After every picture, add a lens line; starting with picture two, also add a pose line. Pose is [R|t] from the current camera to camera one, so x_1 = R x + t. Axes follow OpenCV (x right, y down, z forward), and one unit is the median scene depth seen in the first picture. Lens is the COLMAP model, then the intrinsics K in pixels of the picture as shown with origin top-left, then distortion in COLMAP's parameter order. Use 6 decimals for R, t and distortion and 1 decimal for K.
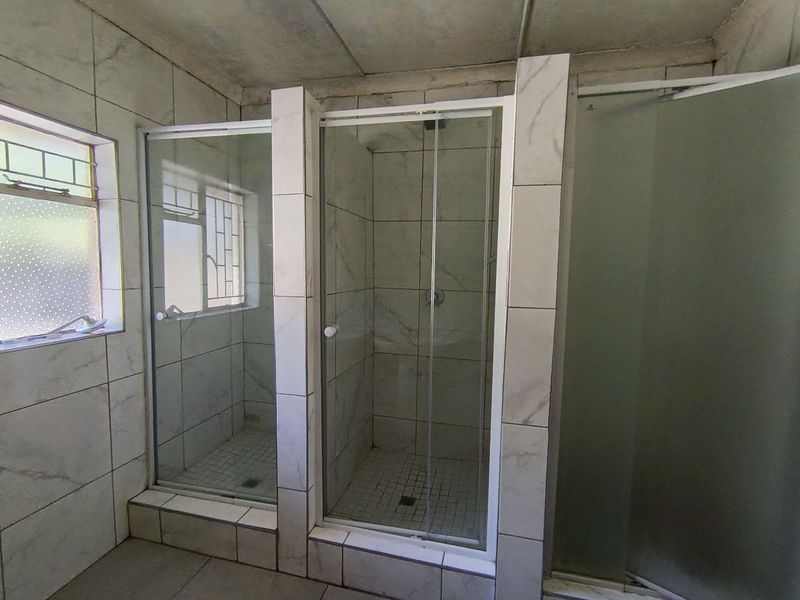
lens RADIAL K [[374.8, 0, 398.5], [0, 374.8, 296.5], [0, 0, 1]] dist [0.020625, -0.016095]
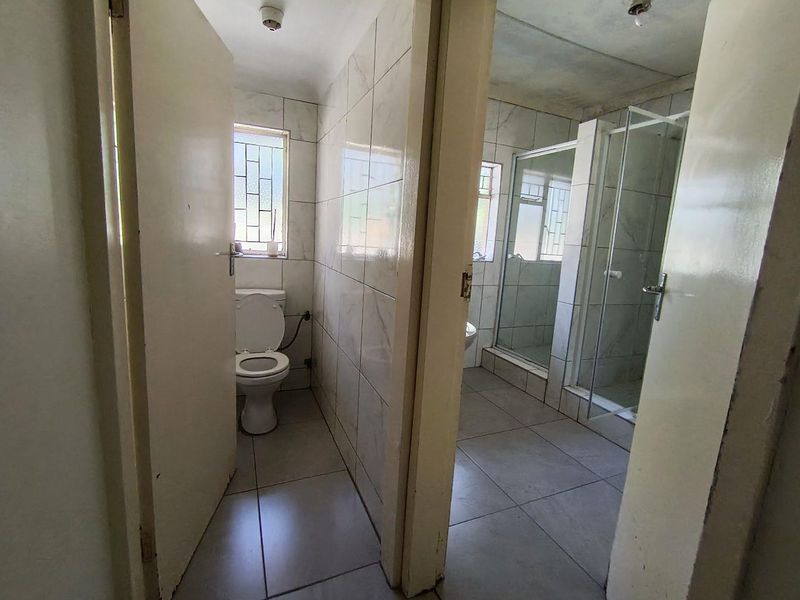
lens RADIAL K [[364.8, 0, 403.1], [0, 364.8, 294.9], [0, 0, 1]] dist [-0.000472, -0.000130]
pose [[0.612733, 0.143952, -0.777069, 0.490175], [-0.110435, 0.989219, 0.096173, 0.131696], [0.782536, 0.026887, 0.622024, -0.545443]]
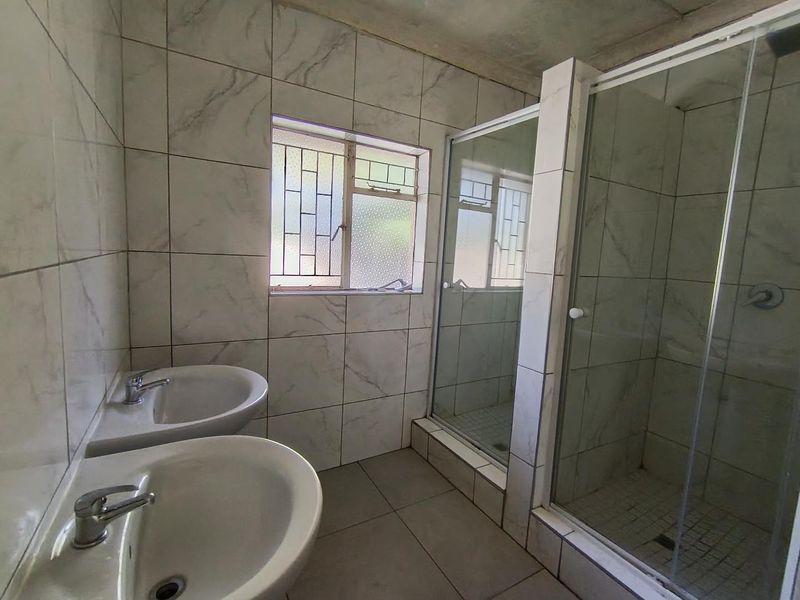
lens RADIAL K [[373.1, 0, 397.7], [0, 373.1, 295.0], [0, 0, 1]] dist [0.002523, -0.000595]
pose [[0.691933, 0.103090, -0.714563, 0.154456], [-0.097882, 0.994009, 0.048624, 0.041506], [0.715295, 0.036299, 0.697879, 0.020637]]
